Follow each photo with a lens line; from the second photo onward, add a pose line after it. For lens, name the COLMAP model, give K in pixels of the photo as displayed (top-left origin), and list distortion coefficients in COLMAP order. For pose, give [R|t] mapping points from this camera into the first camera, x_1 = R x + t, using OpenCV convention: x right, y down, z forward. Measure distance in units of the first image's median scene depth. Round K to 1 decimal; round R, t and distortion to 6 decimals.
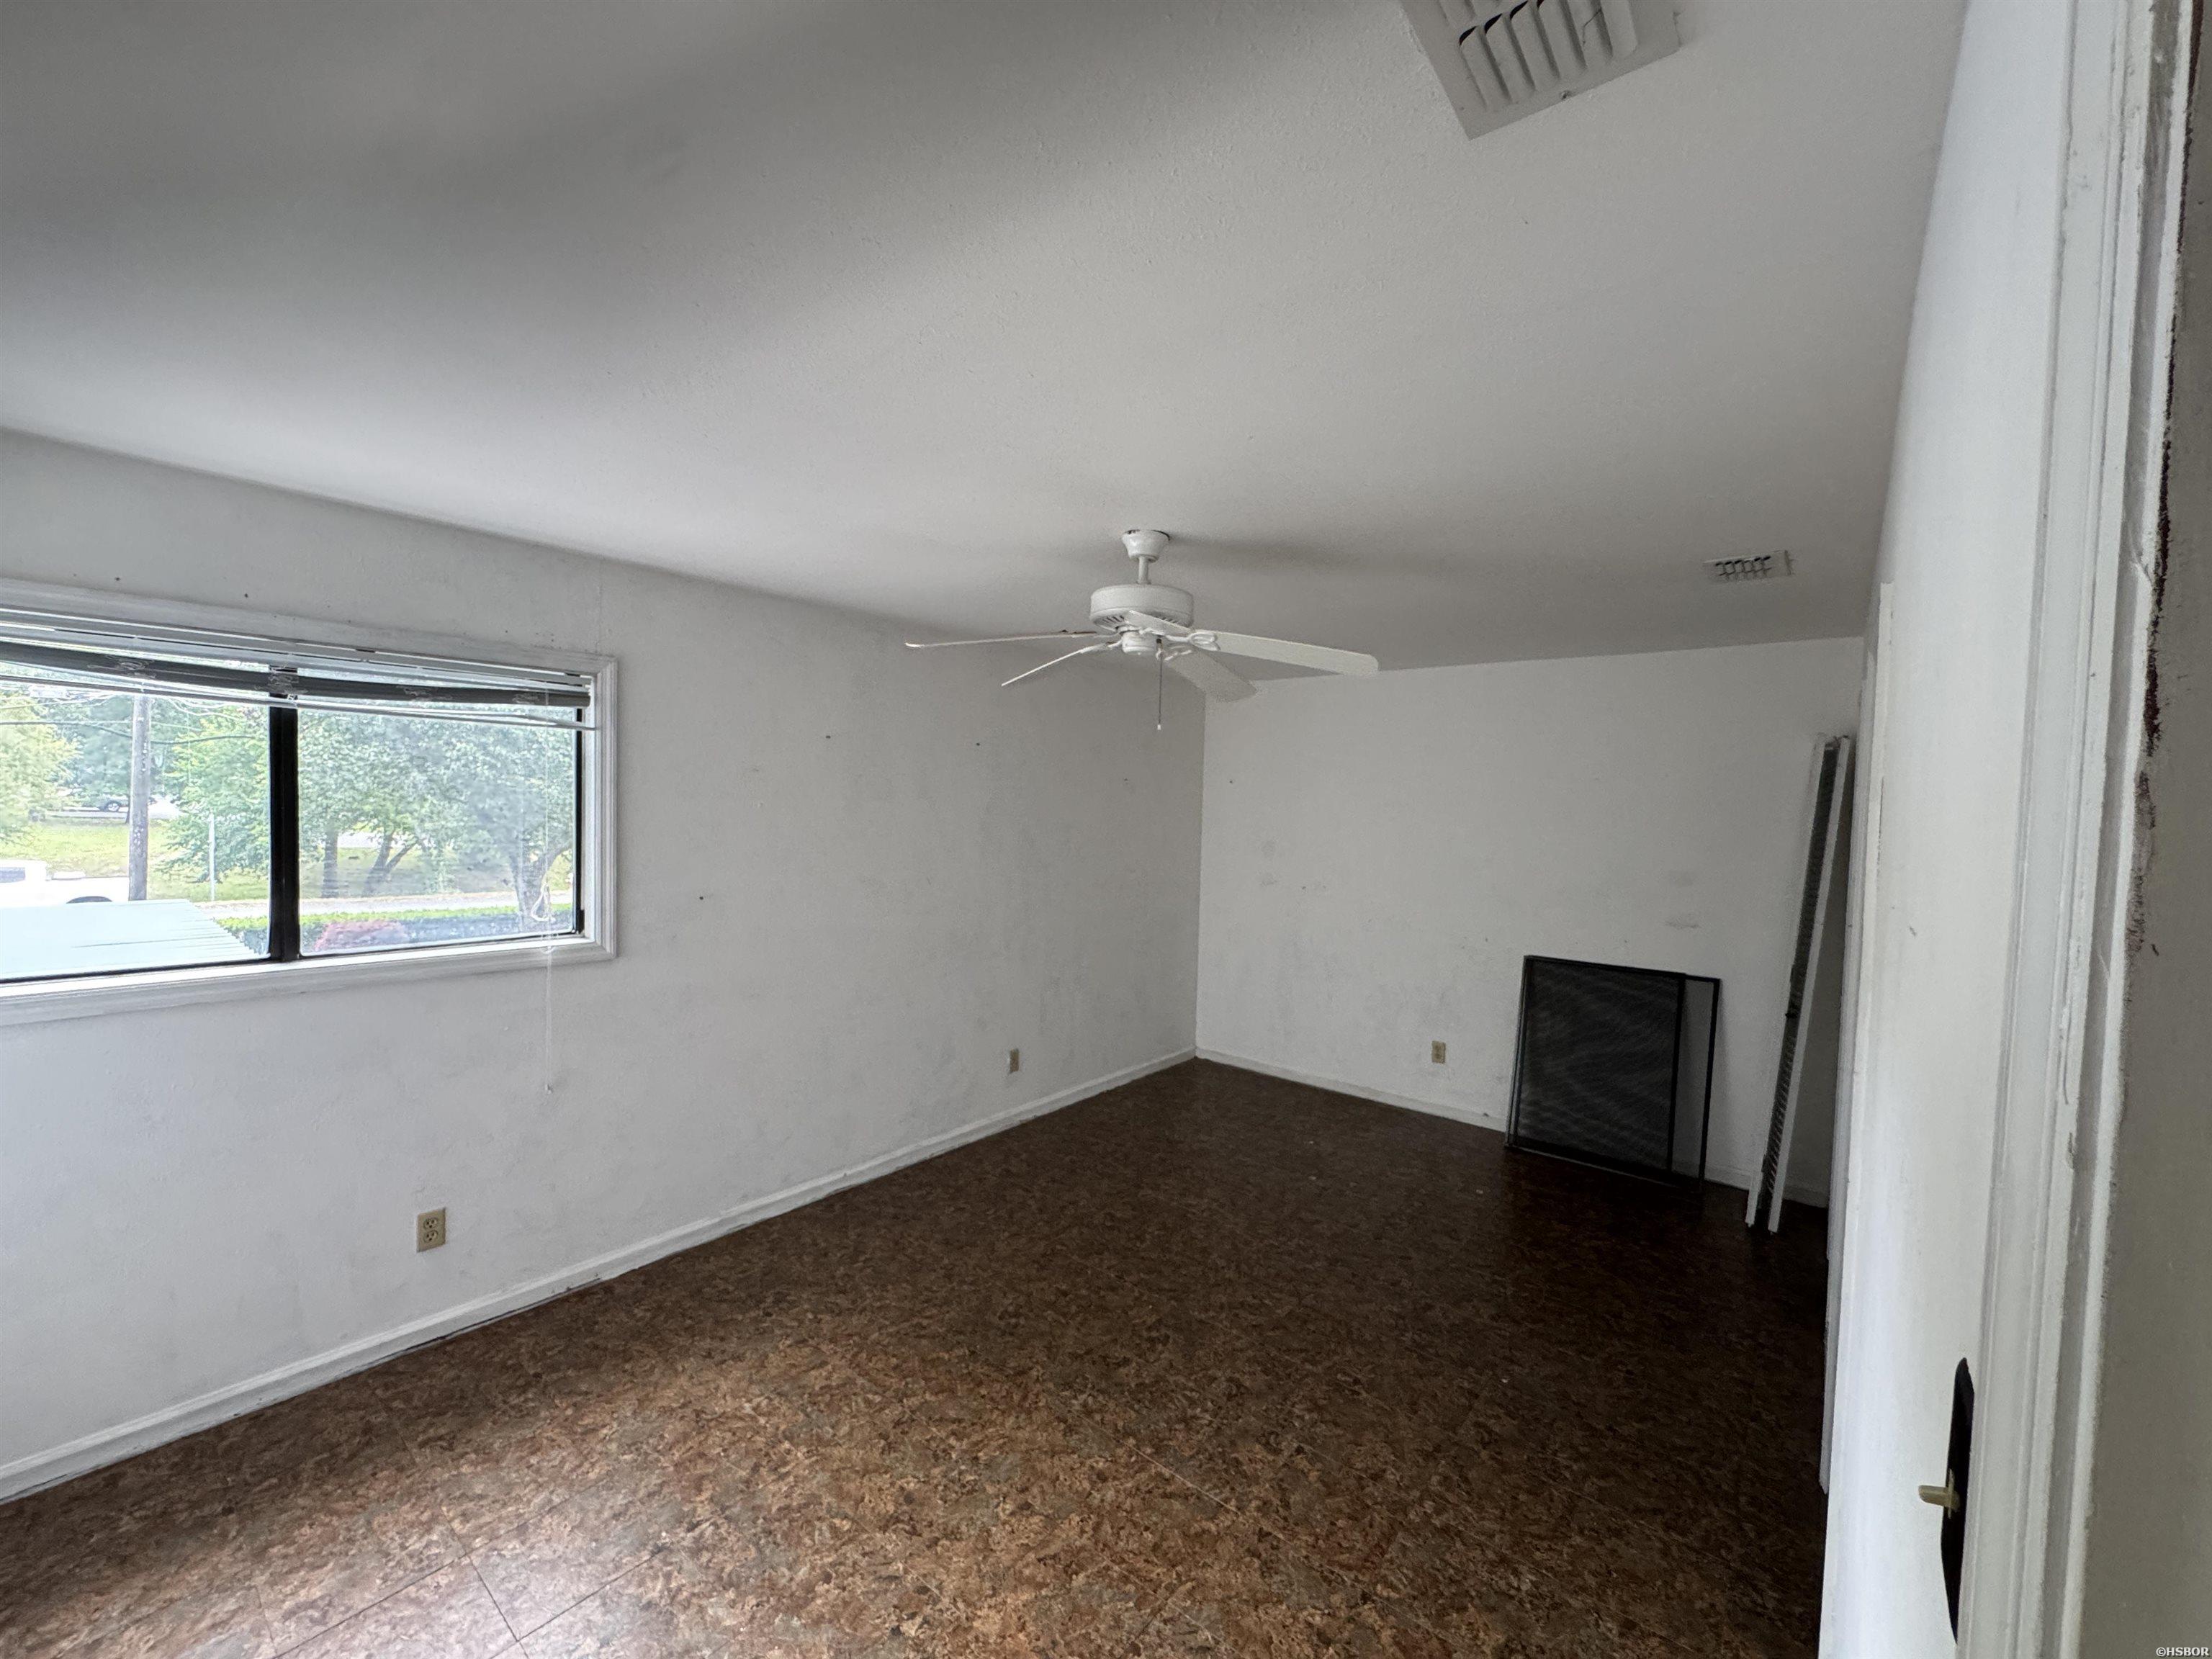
lens RADIAL K [[889.2, 0, 1108.0], [0, 889.2, 835.9], [0, 0, 1]] dist [-0.004212, 0.000465]
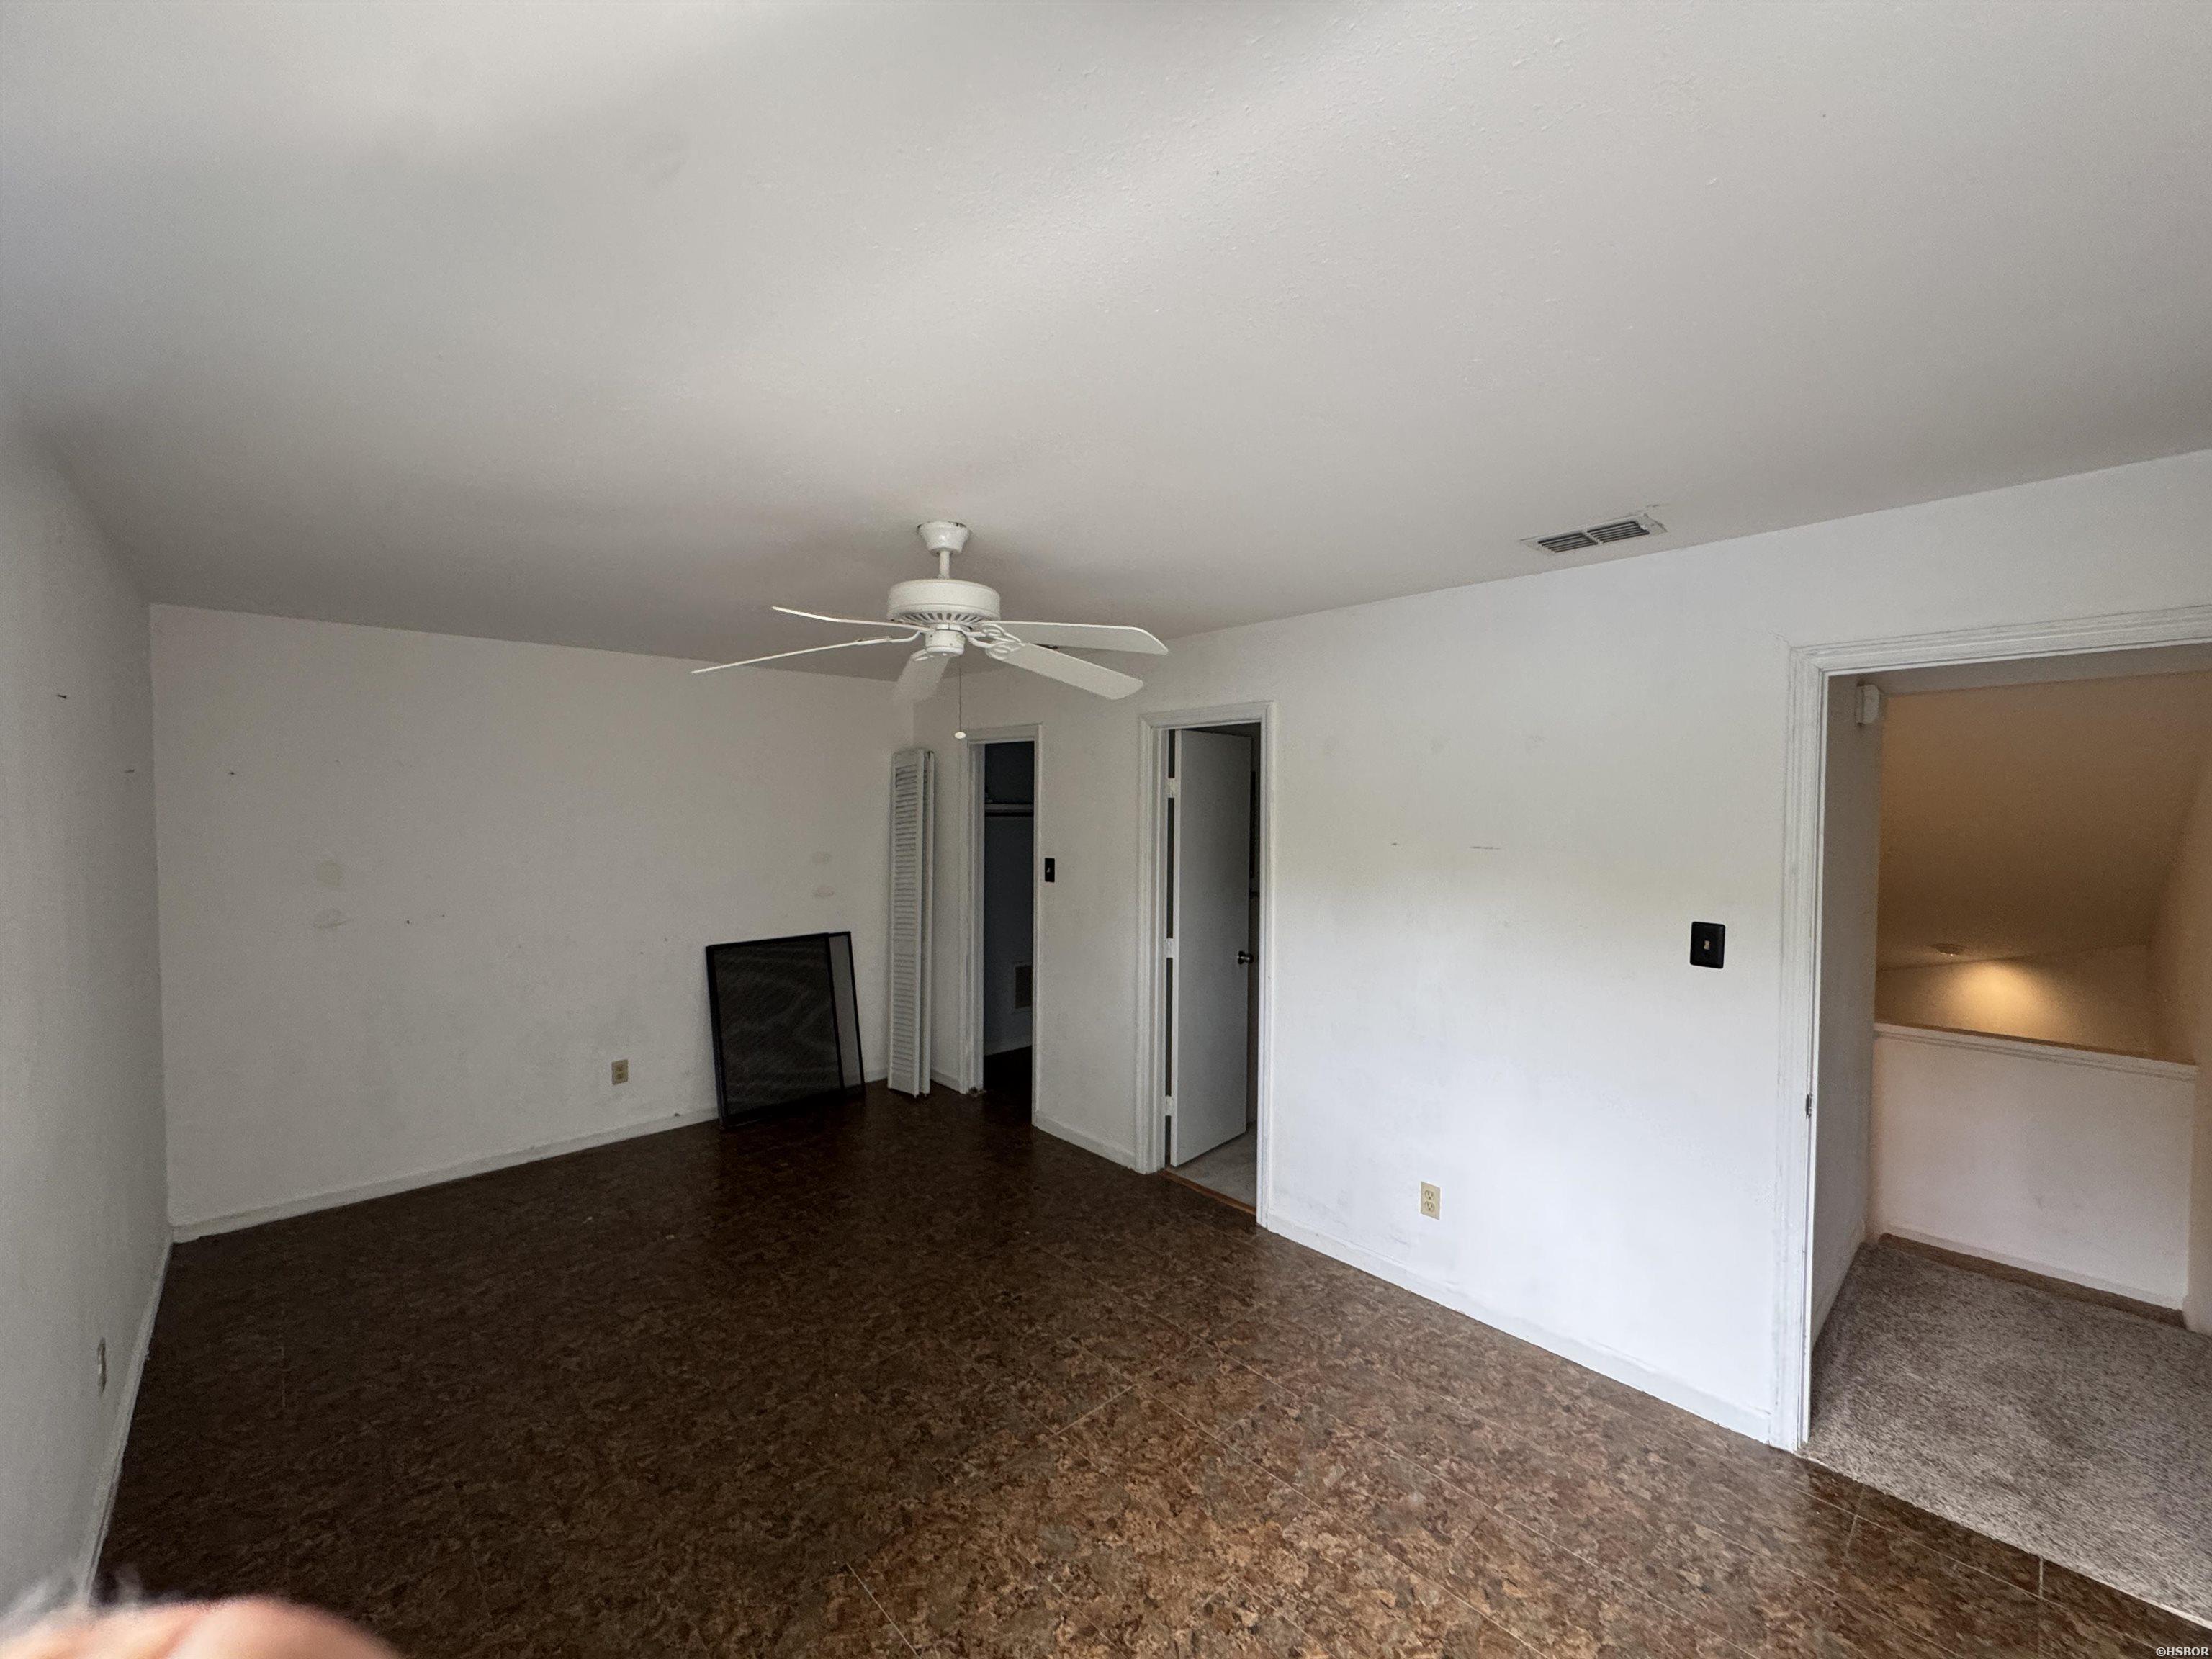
lens RADIAL K [[889.2, 0, 1102.5], [0, 889.2, 830.8], [0, 0, 1]] dist [-0.004212, 0.000465]
pose [[0.133416, -0.058205, 0.989350, -0.894907], [0.041719, 0.997719, 0.053071, -0.064647], [-0.990182, 0.034195, 0.135539, 0.732905]]
